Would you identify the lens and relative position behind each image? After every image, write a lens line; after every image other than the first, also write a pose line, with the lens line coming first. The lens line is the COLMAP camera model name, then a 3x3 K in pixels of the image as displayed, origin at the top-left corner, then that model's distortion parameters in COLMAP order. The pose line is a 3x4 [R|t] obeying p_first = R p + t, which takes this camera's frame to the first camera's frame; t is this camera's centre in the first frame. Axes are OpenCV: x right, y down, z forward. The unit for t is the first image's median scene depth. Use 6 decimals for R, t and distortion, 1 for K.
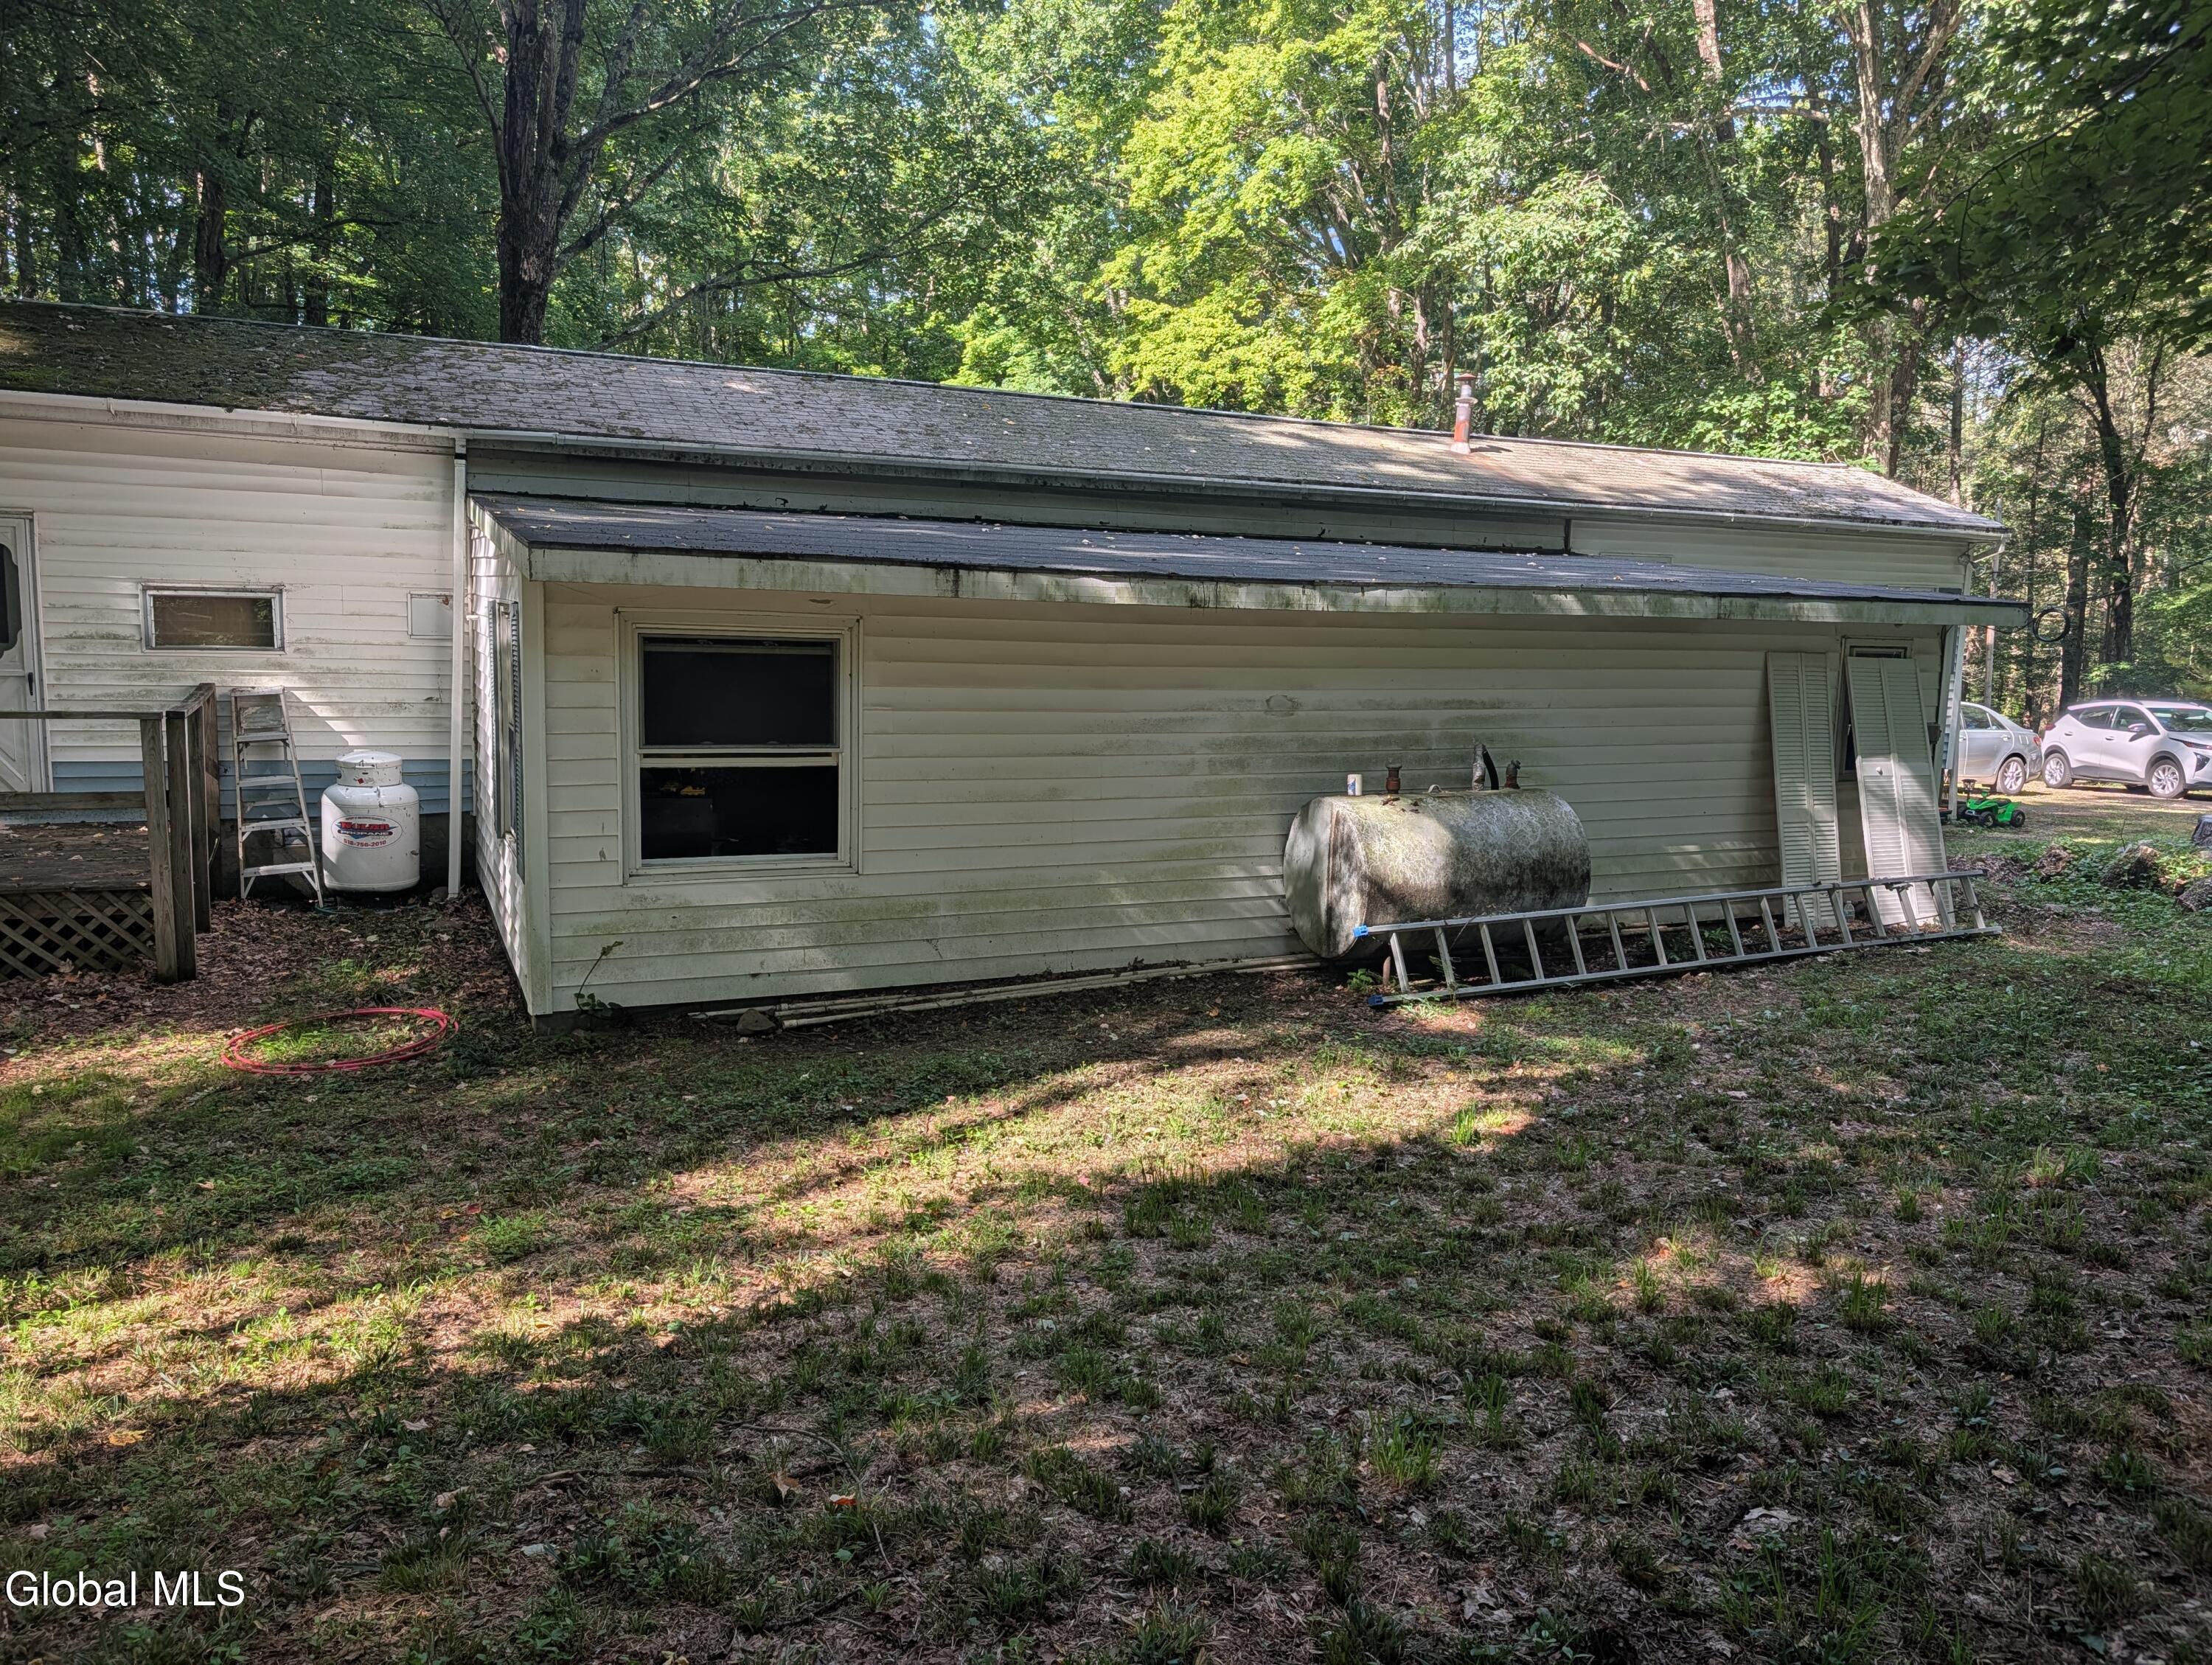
lens RADIAL K [[1607.1, 0, 1106.0], [0, 1607.1, 832.5], [0, 0, 1]] dist [0.009567, -0.008050]
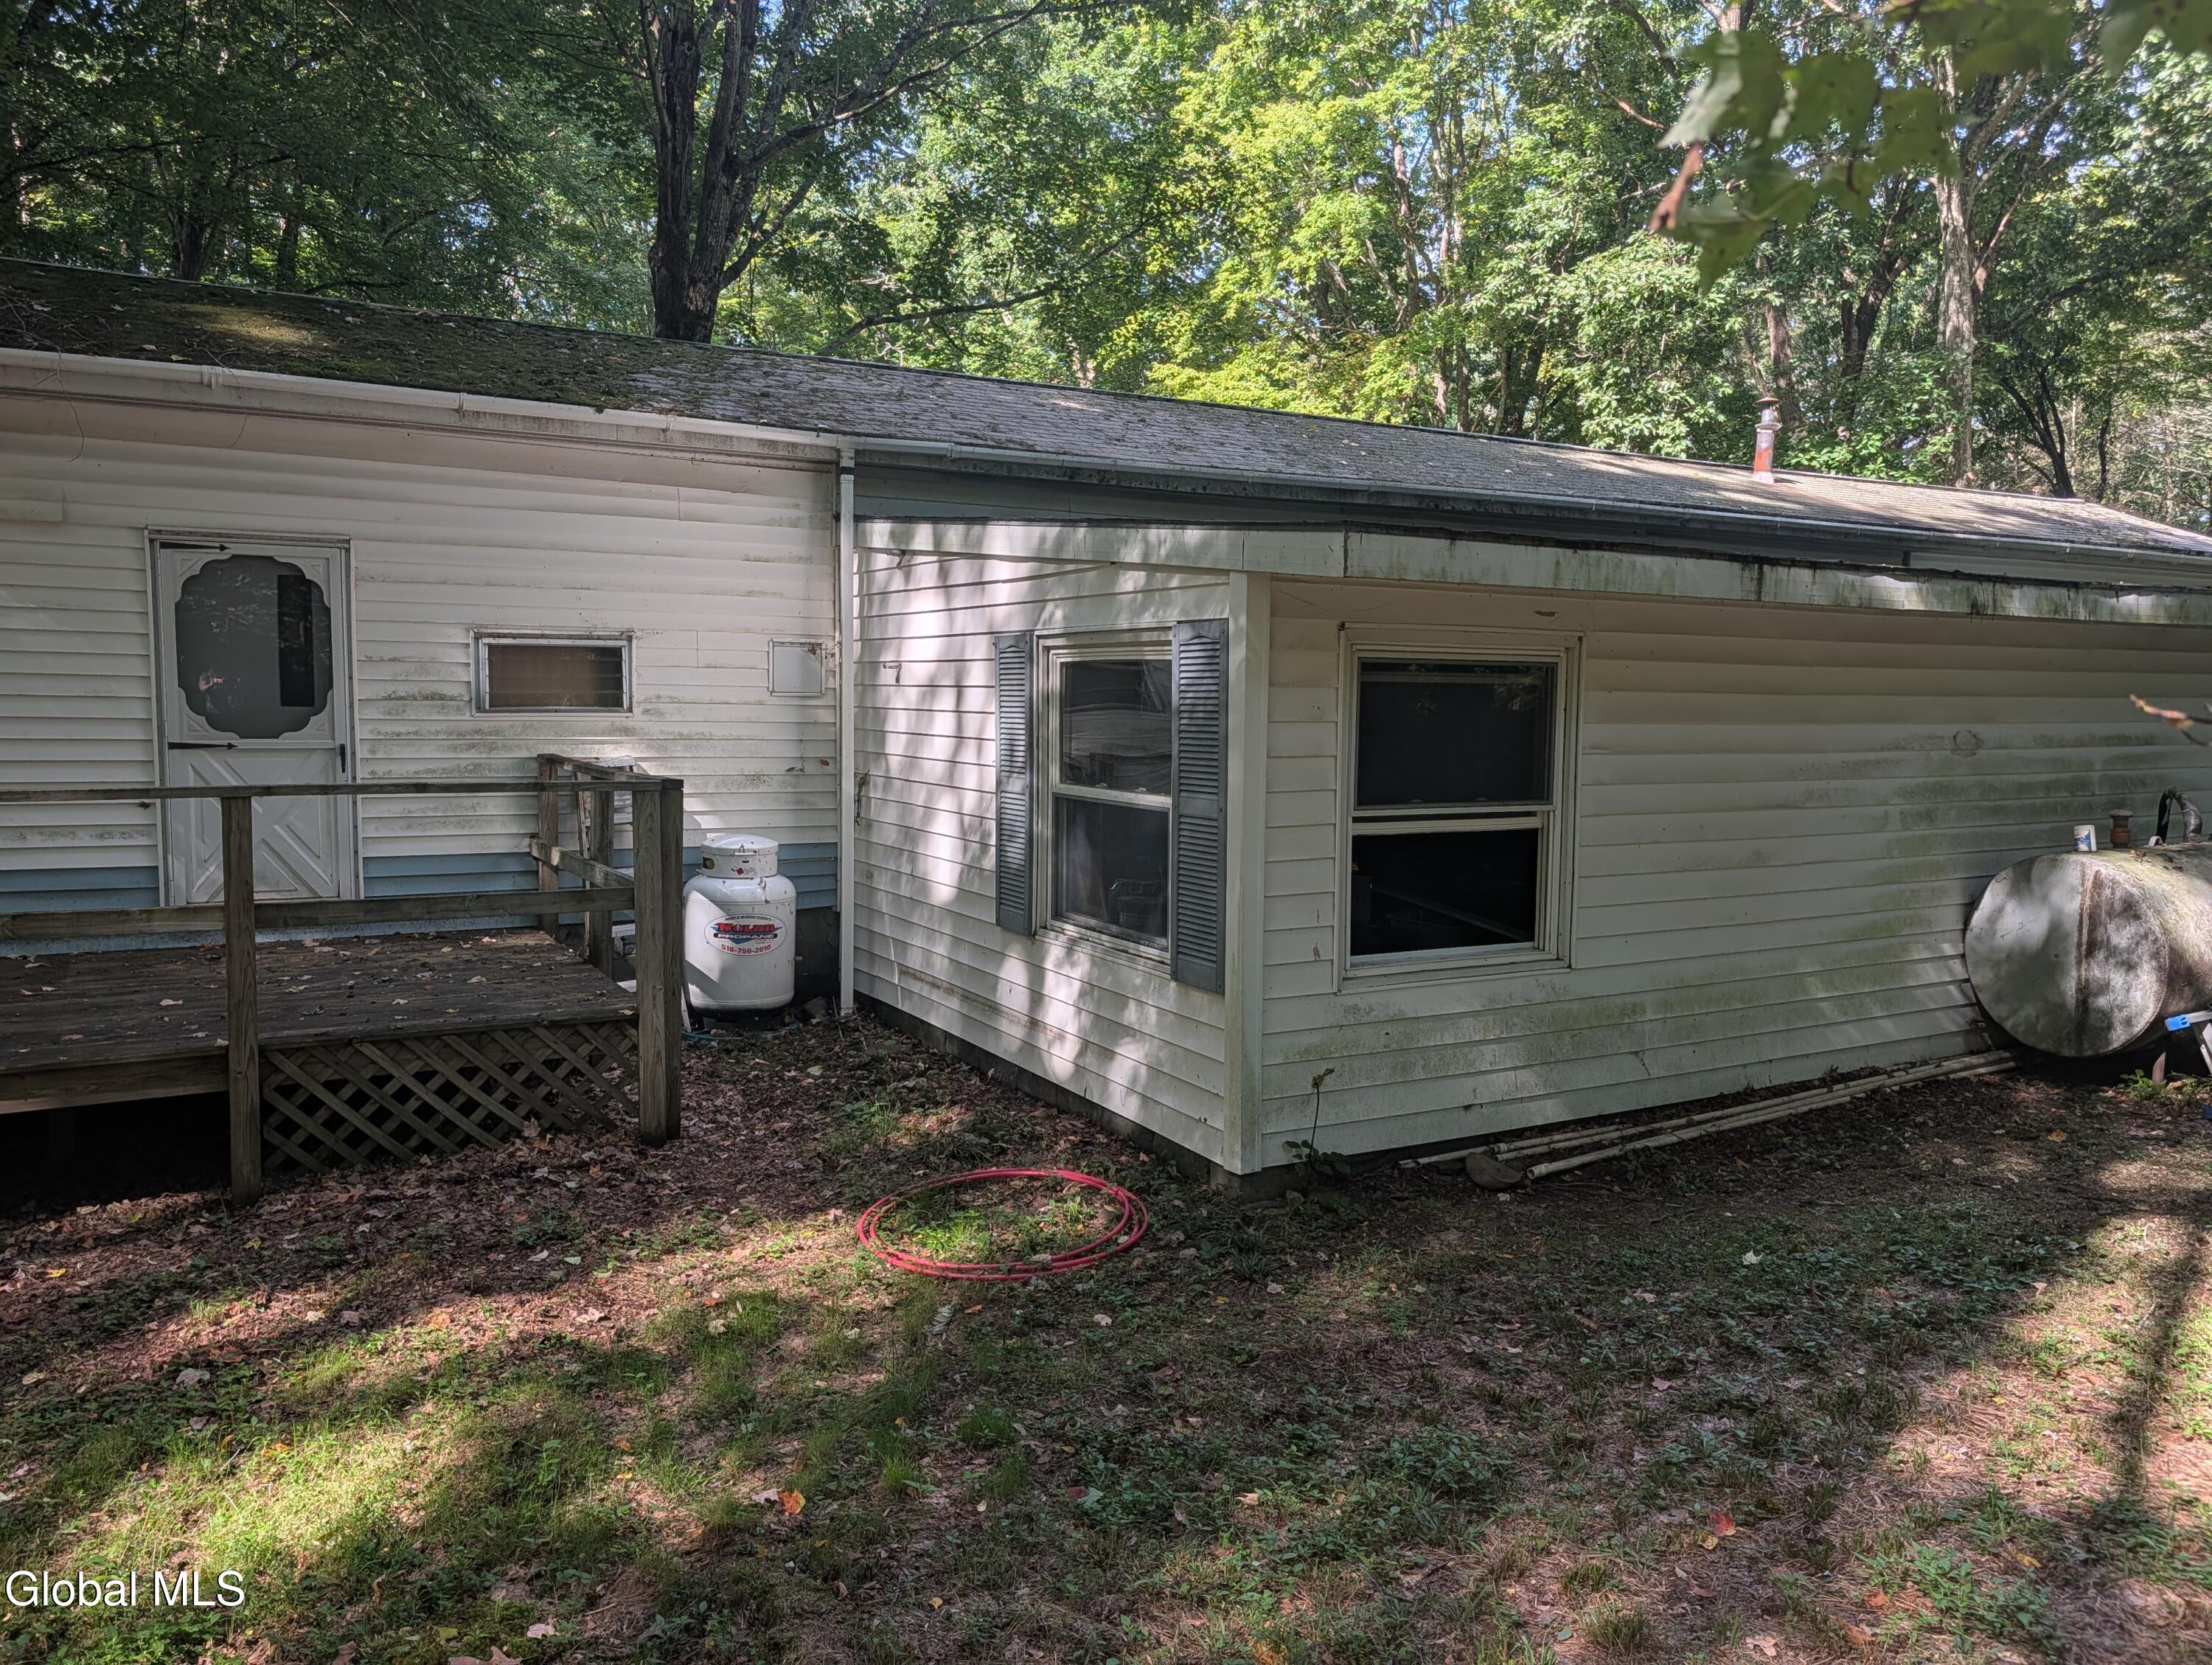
lens RADIAL K [[1618.7, 0, 1087.0], [0, 1618.7, 823.7], [0, 0, 1]] dist [0.011800, -0.005025]
pose [[0.997934, -0.026288, 0.058629, -0.366157], [0.029696, 0.997872, -0.058045, -0.004254], [-0.056978, 0.059666, 0.996591, 0.203956]]
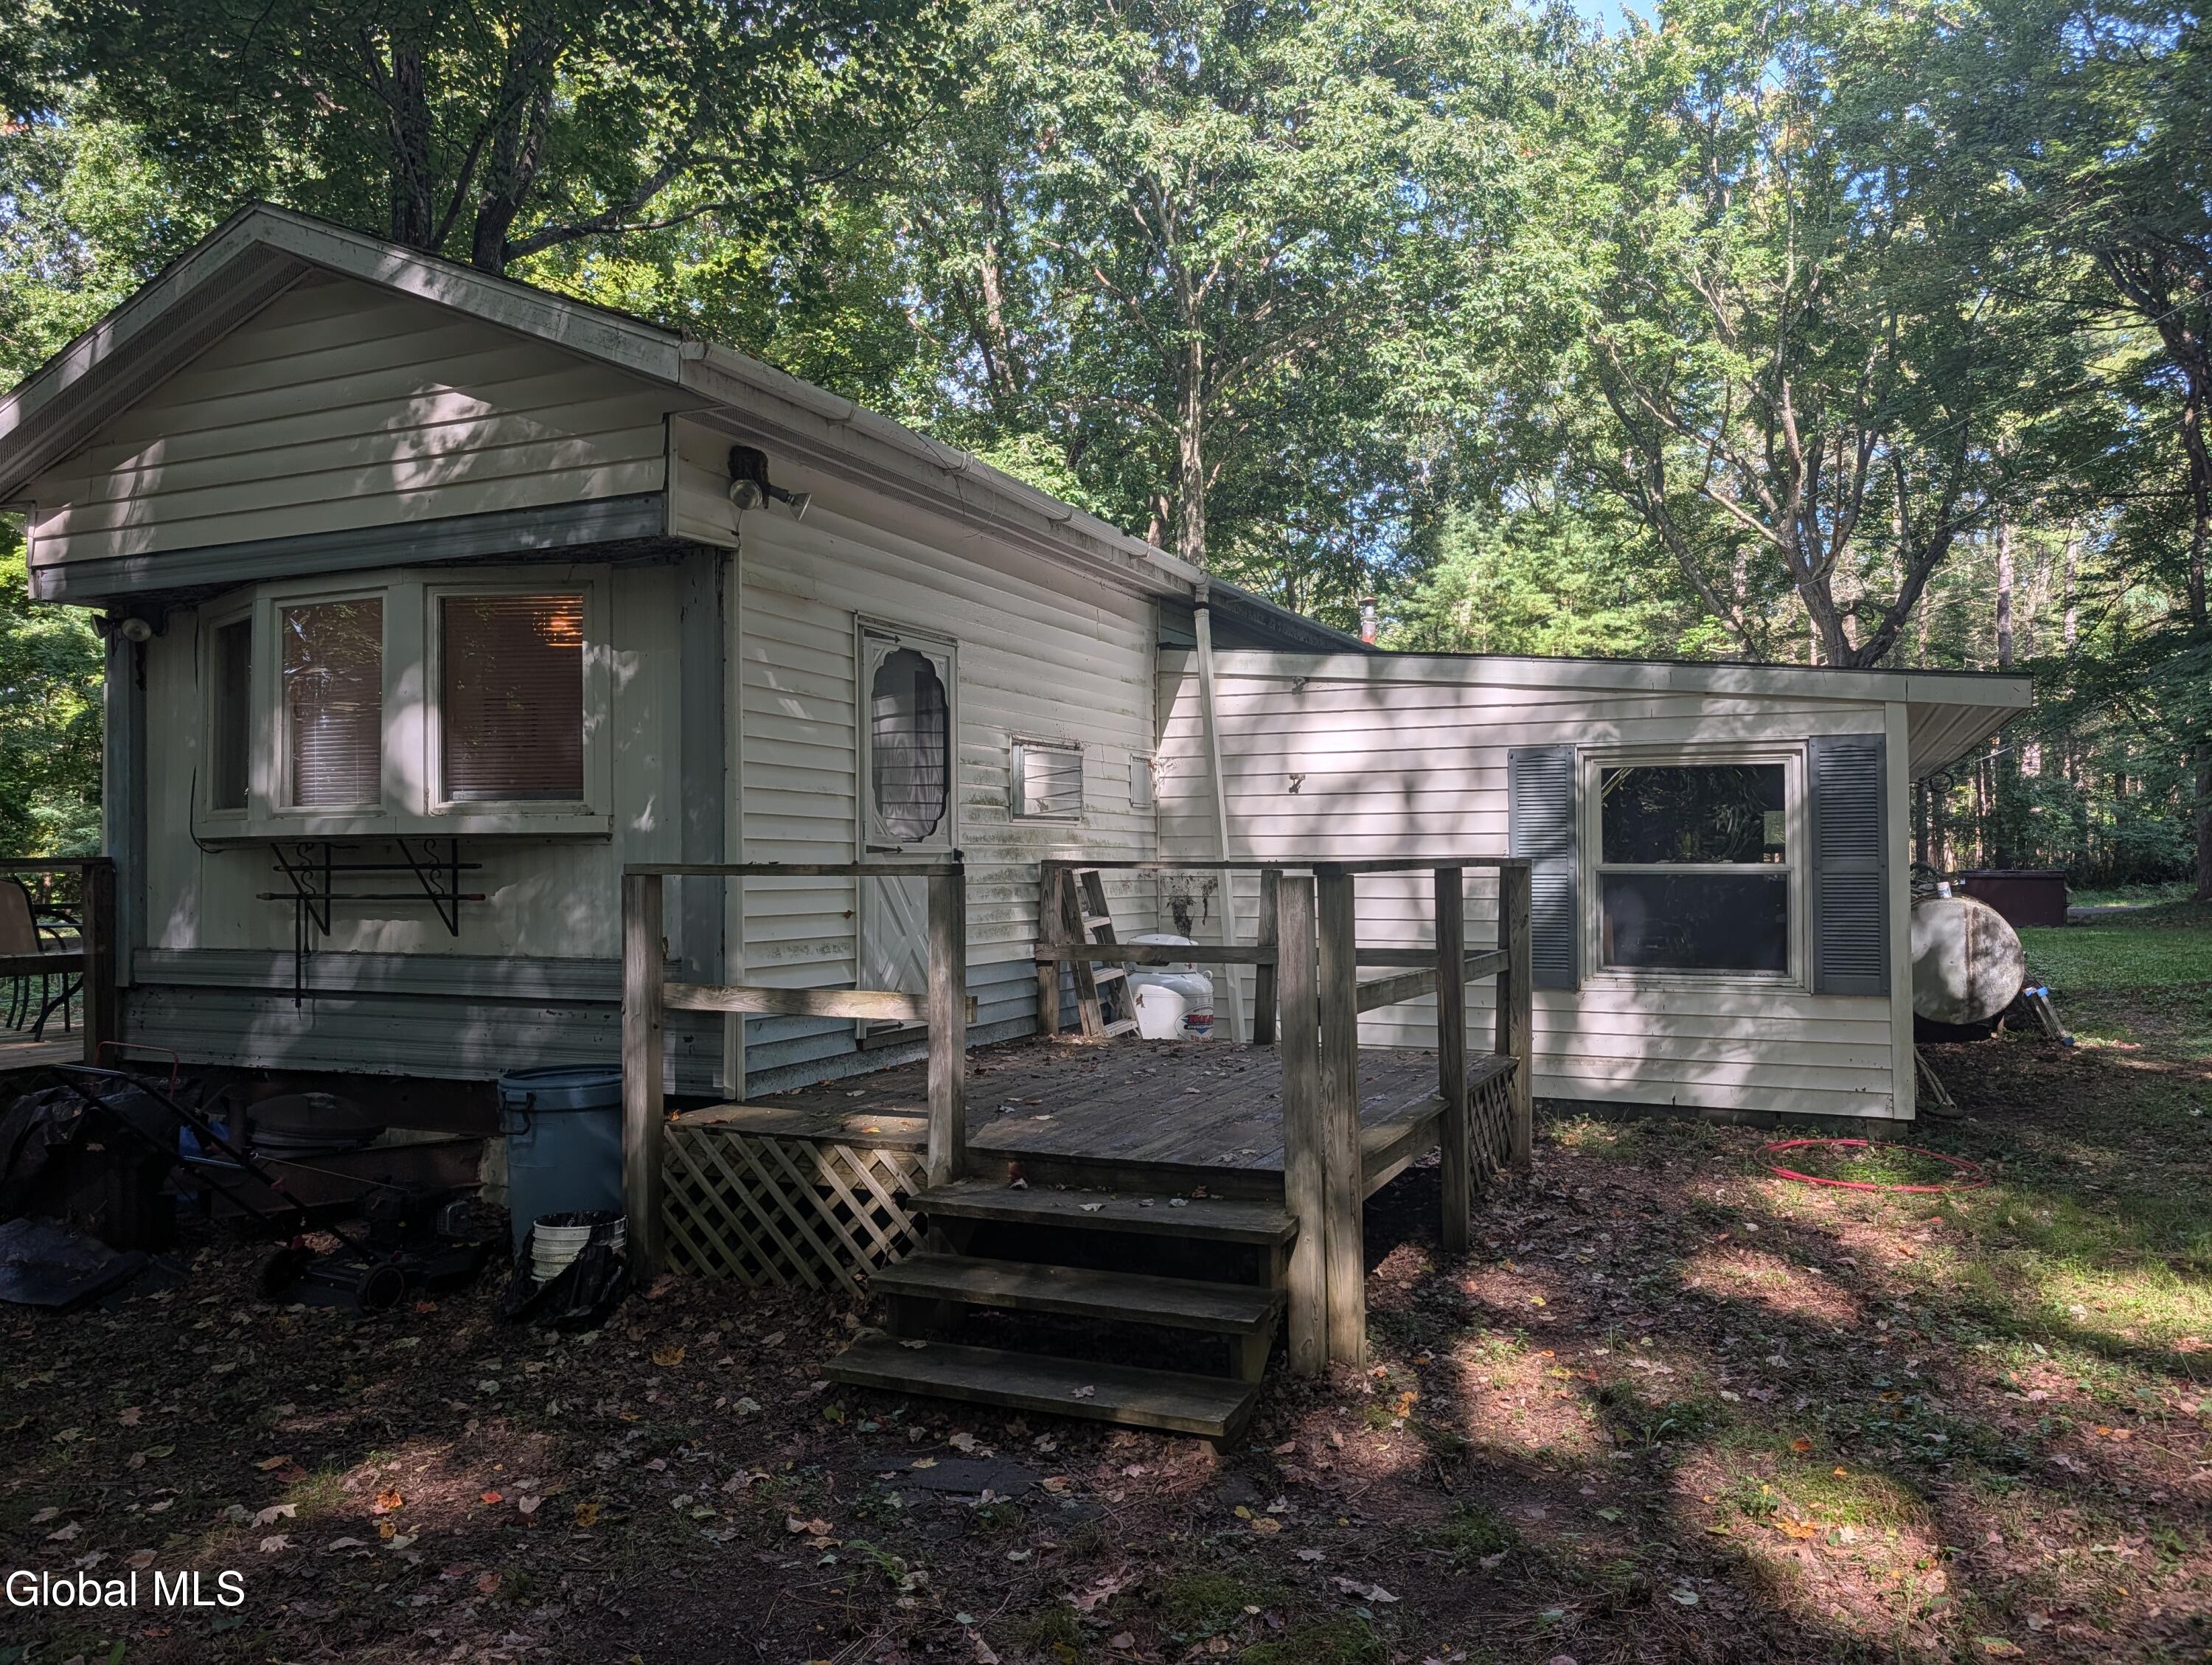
lens RADIAL K [[1618.7, 0, 1087.0], [0, 1618.7, 823.7], [0, 0, 1]] dist [0.011800, -0.005025]
pose [[0.775169, -0.022118, 0.631367, -1.148438], [0.117805, 0.986918, -0.110064, -0.019505], [-0.620673, 0.159696, 0.767634, 0.393638]]
